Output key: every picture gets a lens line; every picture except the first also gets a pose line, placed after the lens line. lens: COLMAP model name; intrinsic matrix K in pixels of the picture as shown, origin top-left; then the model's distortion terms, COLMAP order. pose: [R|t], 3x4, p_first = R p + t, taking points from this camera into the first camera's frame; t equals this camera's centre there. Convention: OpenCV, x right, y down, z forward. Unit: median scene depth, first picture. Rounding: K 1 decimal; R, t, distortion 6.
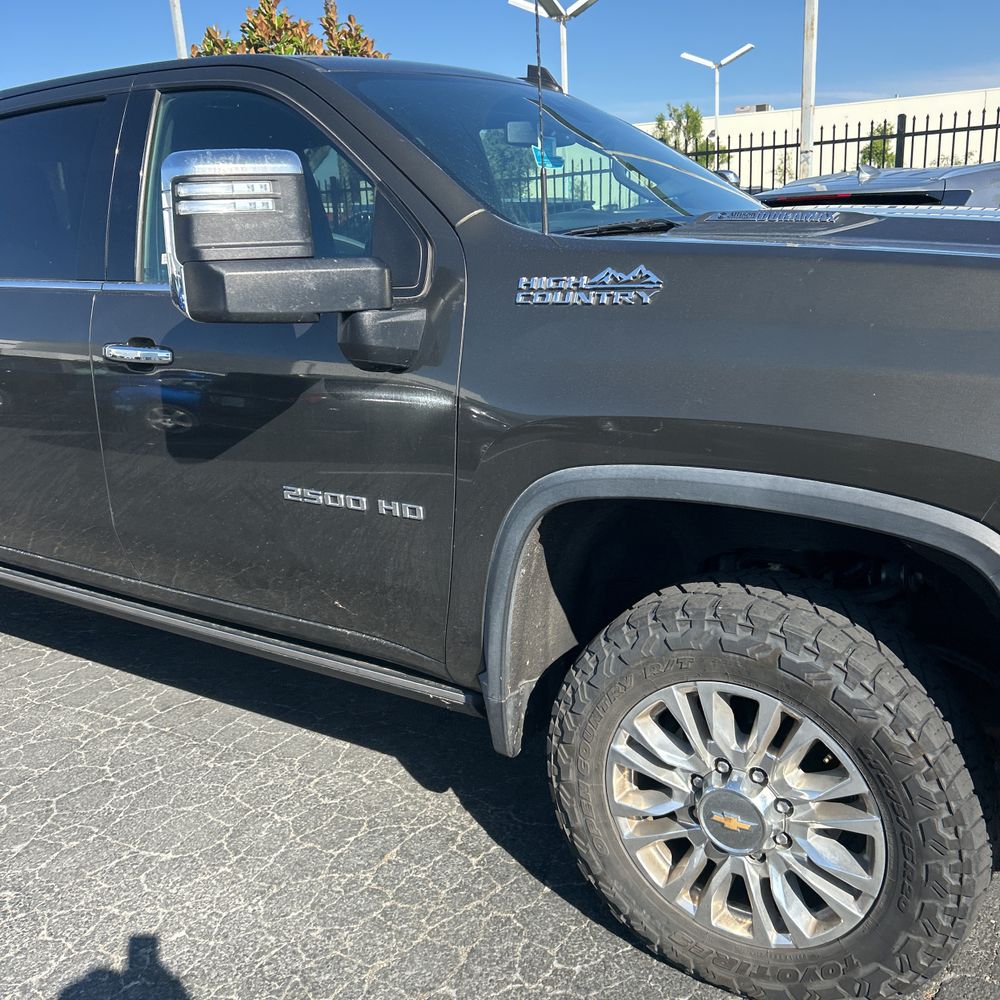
lens RADIAL K [[1013.8, 0, 503.4], [0, 1013.8, 507.2], [0, 0, 1]] dist [0.022618, 0.000000]
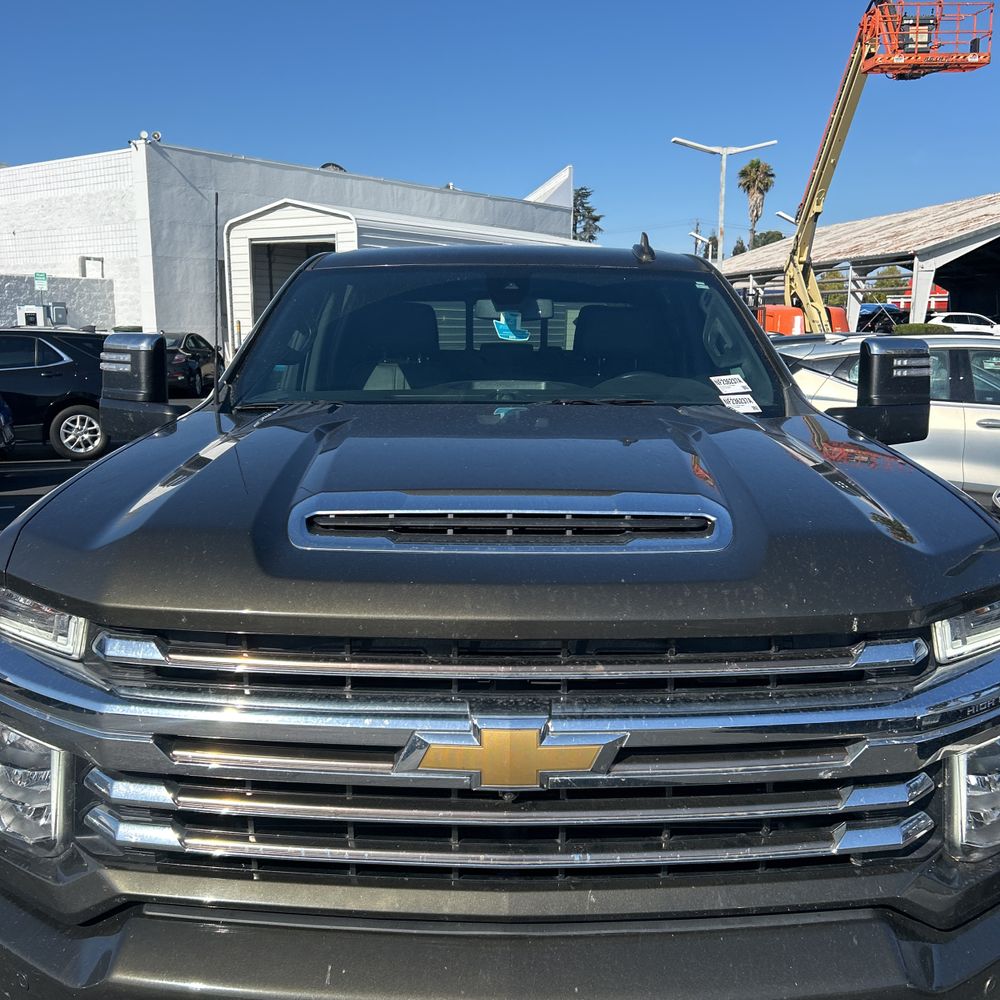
lens RADIAL K [[1013.8, 0, 500.2], [0, 1013.8, 502.3], [0, 0, 1]] dist [0.022618, 0.000000]
pose [[0.551301, 0.199863, -0.810013, 1.152092], [-0.251280, 0.965577, 0.067224, -0.273611], [0.795566, 0.166479, 0.582546, 0.439268]]
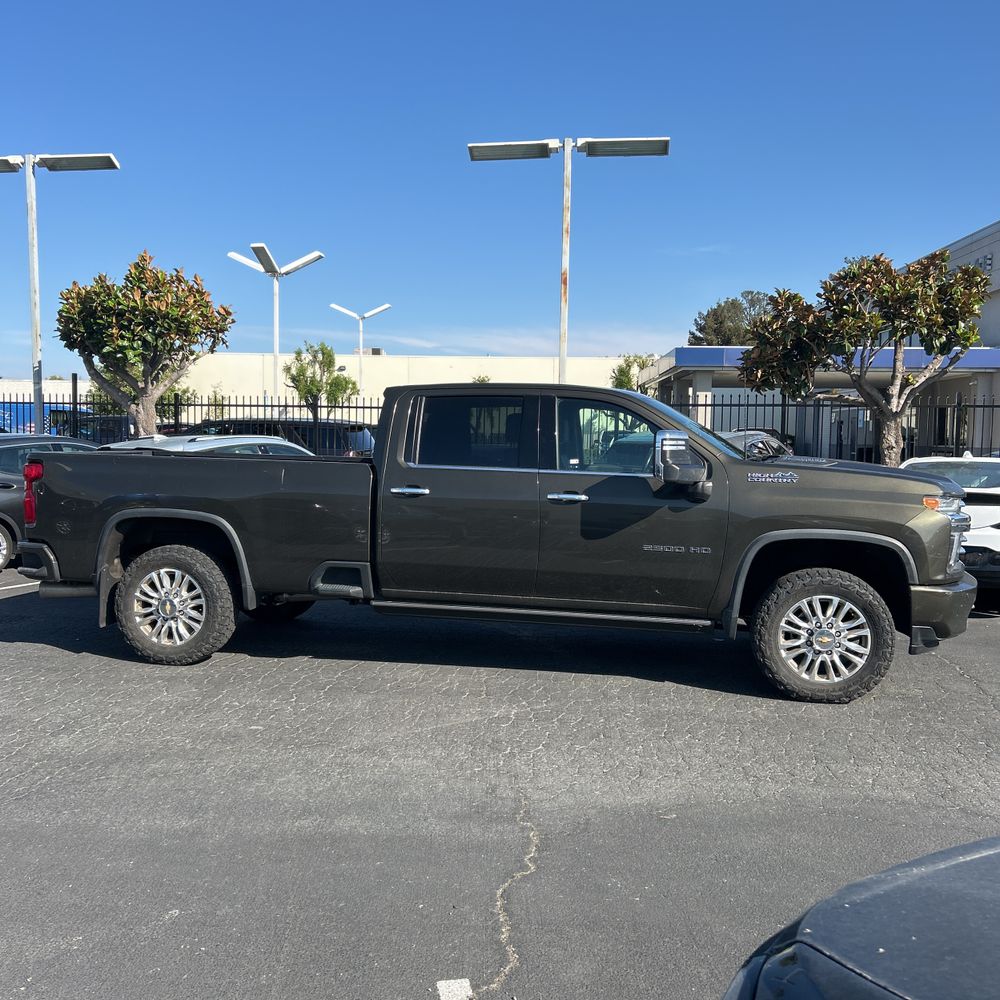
lens RADIAL K [[1013.8, 0, 507.5], [0, 1013.8, 504.0], [0, 0, 1]] dist [0.022618, 0.000000]
pose [[0.916084, 0.037653, 0.399214, -1.551050], [0.047447, 0.978409, -0.201159, 0.376303], [-0.398169, 0.203220, 0.894518, -1.223011]]
